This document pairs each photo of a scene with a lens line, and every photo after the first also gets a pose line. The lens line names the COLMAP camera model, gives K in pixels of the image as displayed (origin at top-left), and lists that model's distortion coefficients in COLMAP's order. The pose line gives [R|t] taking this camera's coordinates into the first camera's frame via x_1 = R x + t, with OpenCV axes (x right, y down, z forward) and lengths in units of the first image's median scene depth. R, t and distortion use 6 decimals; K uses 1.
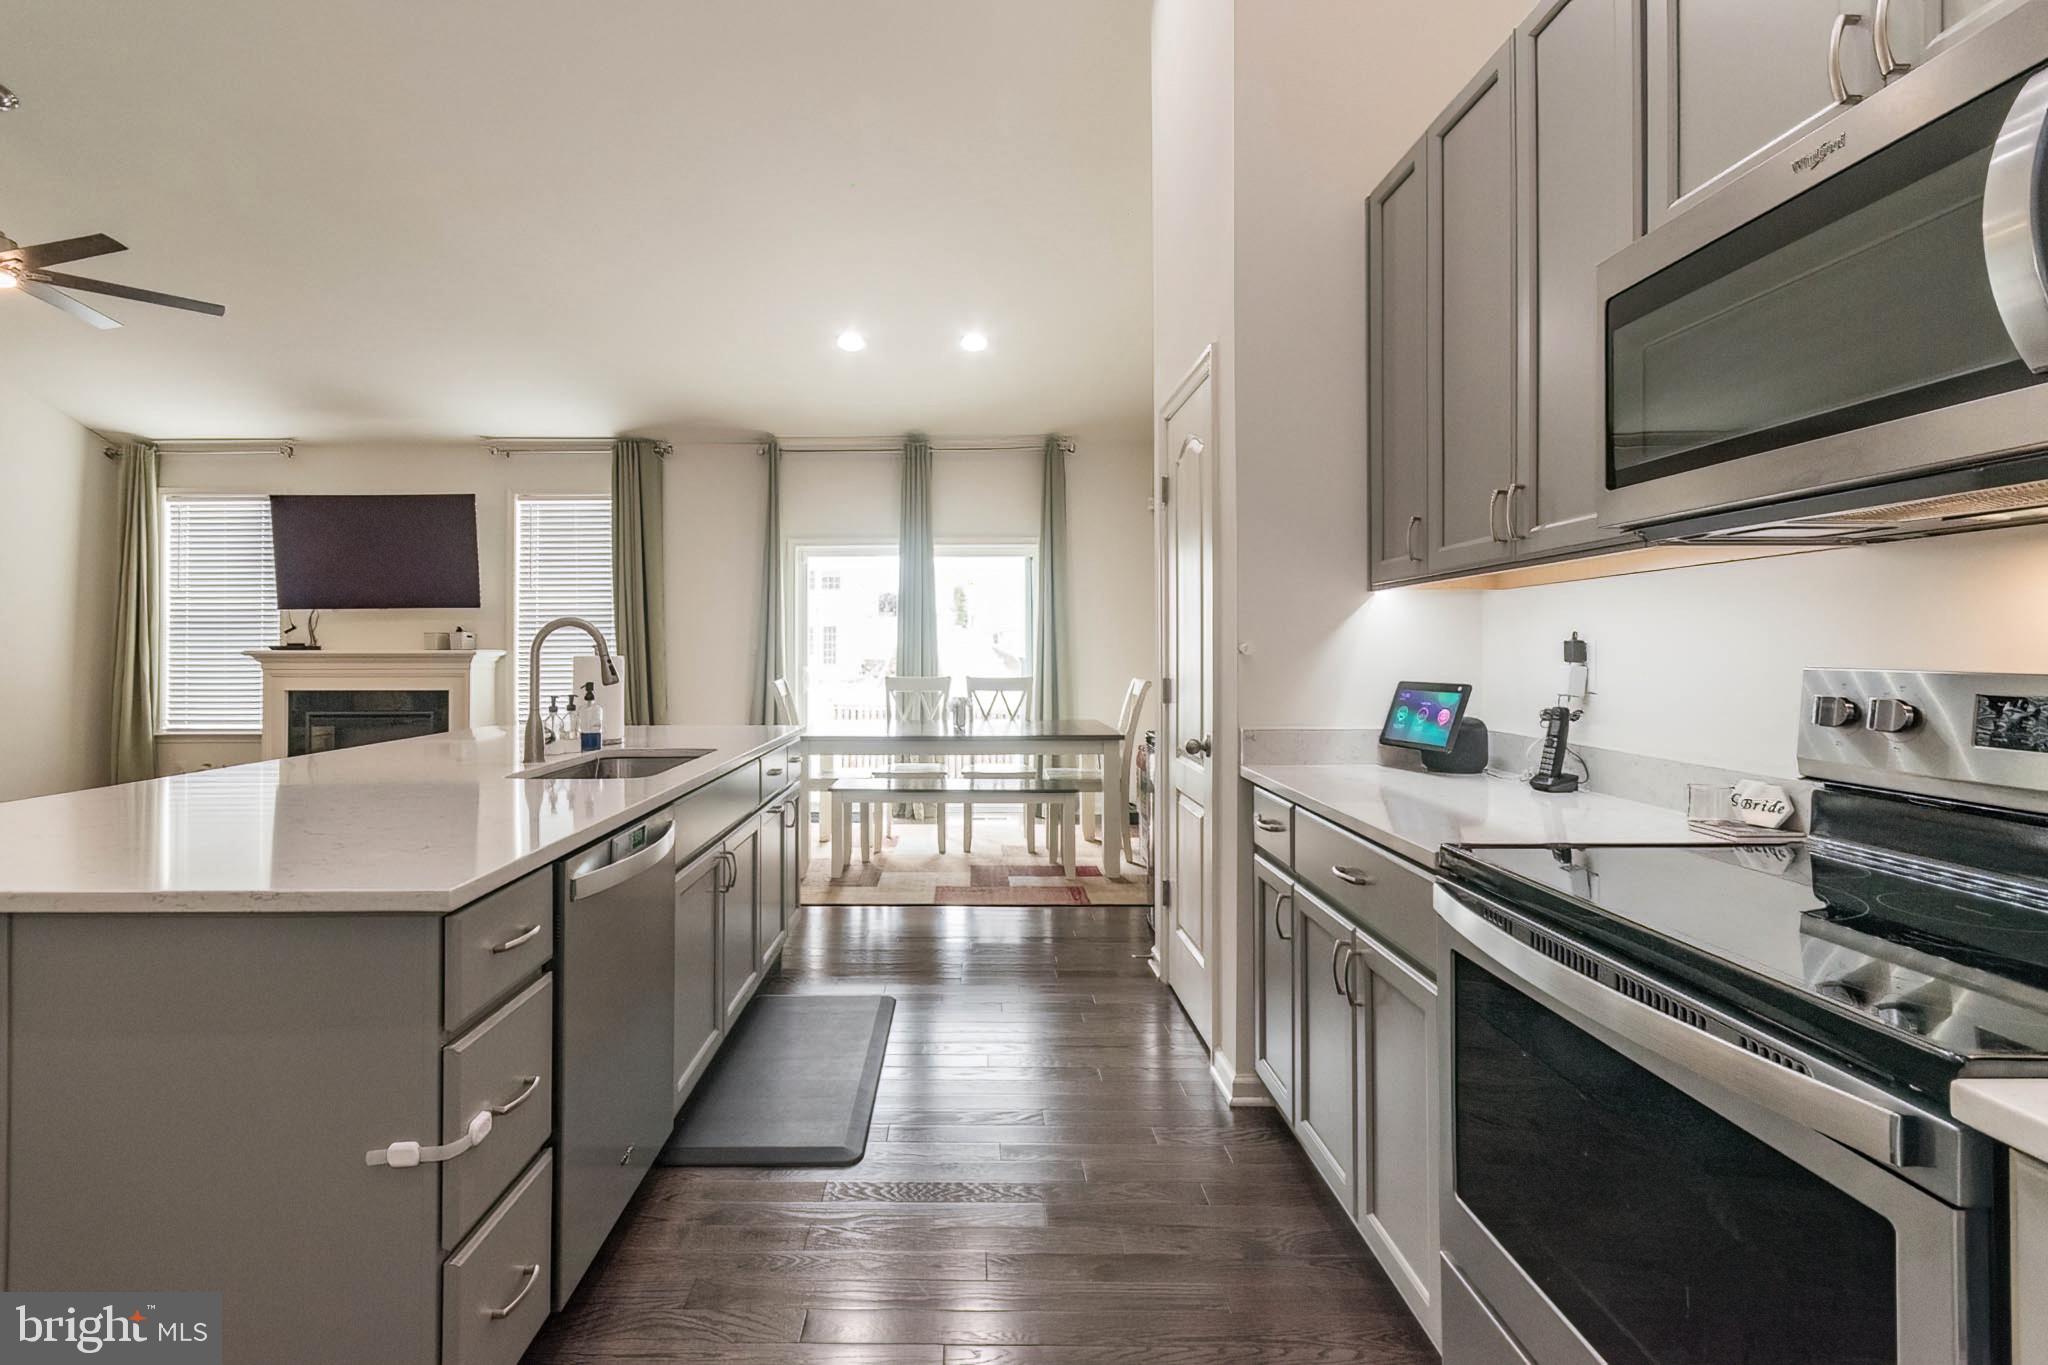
lens RADIAL K [[911.3, 0, 961.7], [0, 911.3, 627.6], [0, 0, 1]] dist [0.002720, -0.000180]
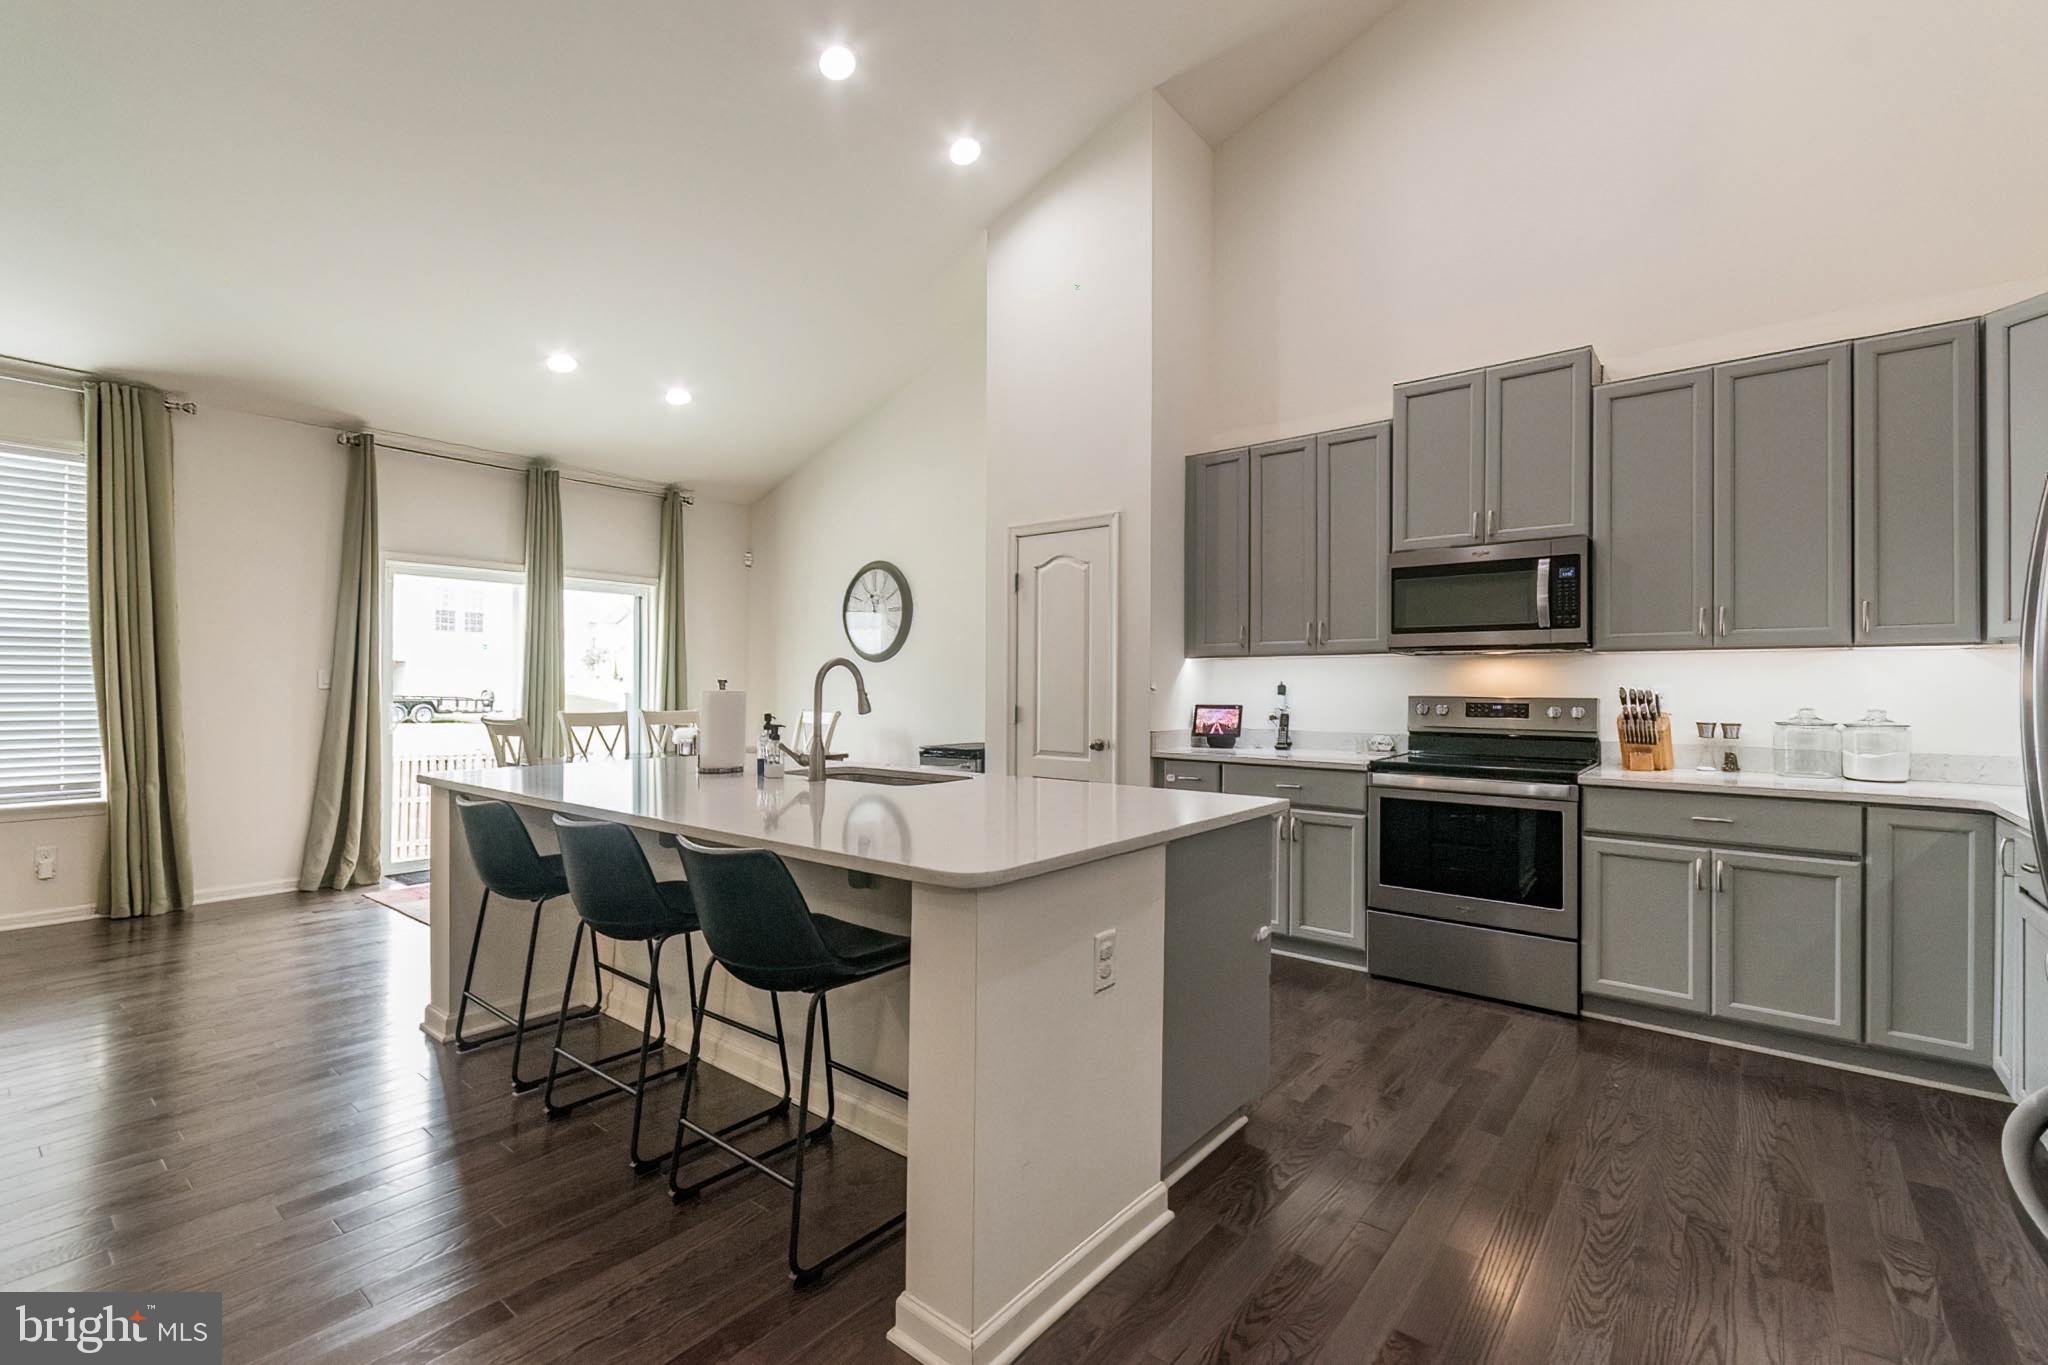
lens RADIAL K [[911.3, 0, 1007.6], [0, 911.3, 679.1], [0, 0, 1]] dist [0.002720, -0.000180]
pose [[0.625111, 0.015150, 0.780389, -0.484097], [-0.024668, 0.999696, 0.000352, 0.004554], [-0.780146, -0.019471, 0.625295, 0.030436]]
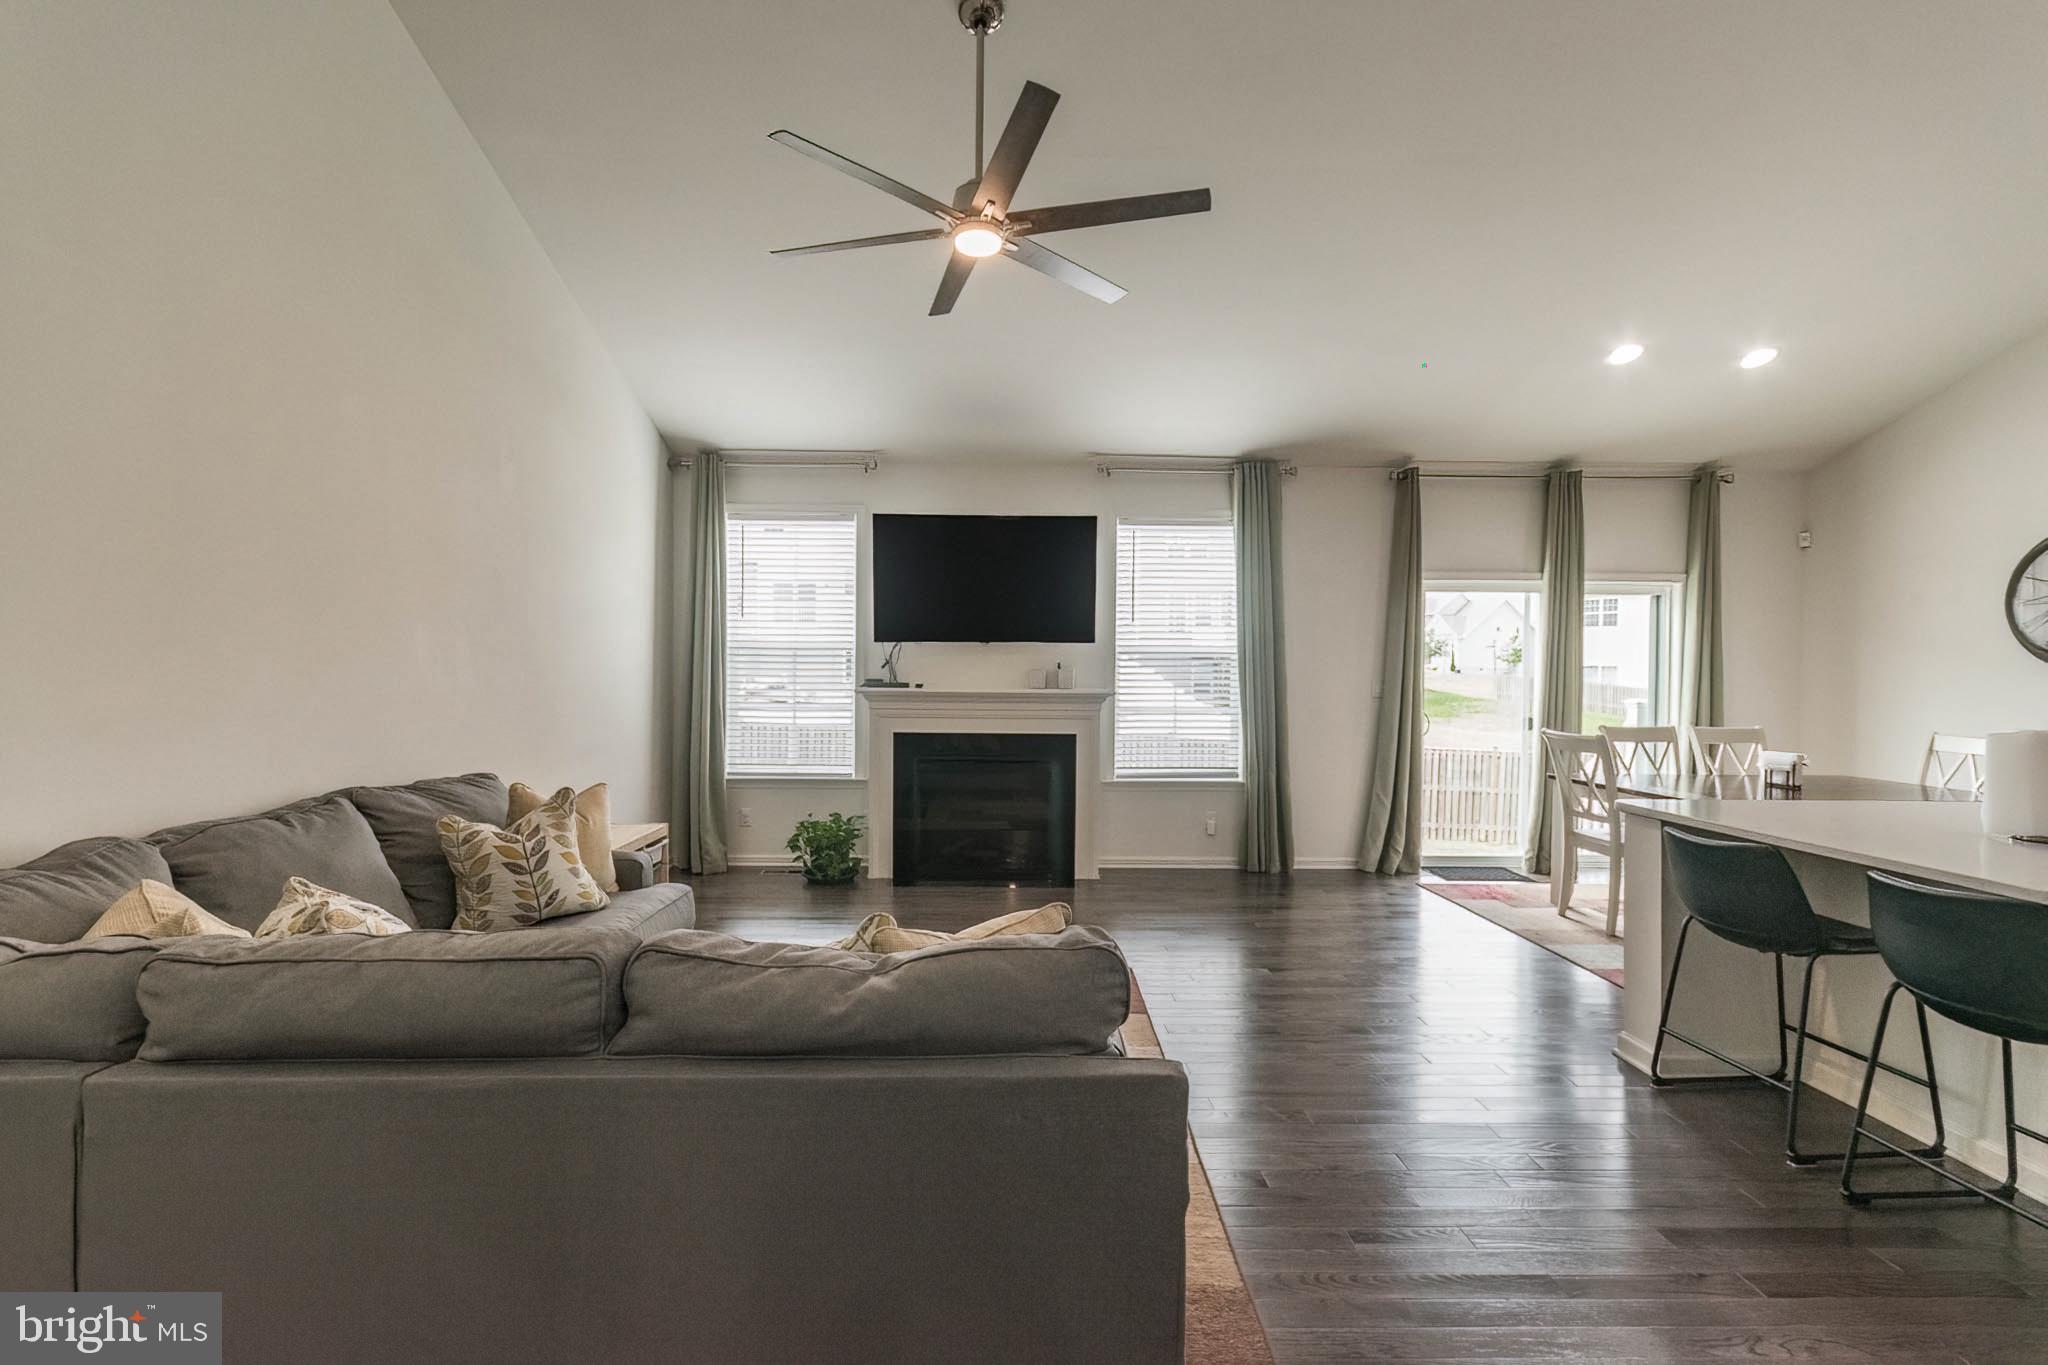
lens RADIAL K [[911.3, 0, 1005.6], [0, 911.3, 685.4], [0, 0, 1]] dist [0.002720, -0.000180]
pose [[0.999266, 0.013489, 0.035848, -0.642452], [-0.014670, 0.999351, 0.032896, -0.008392], [-0.035381, -0.033398, 0.998816, 0.100051]]
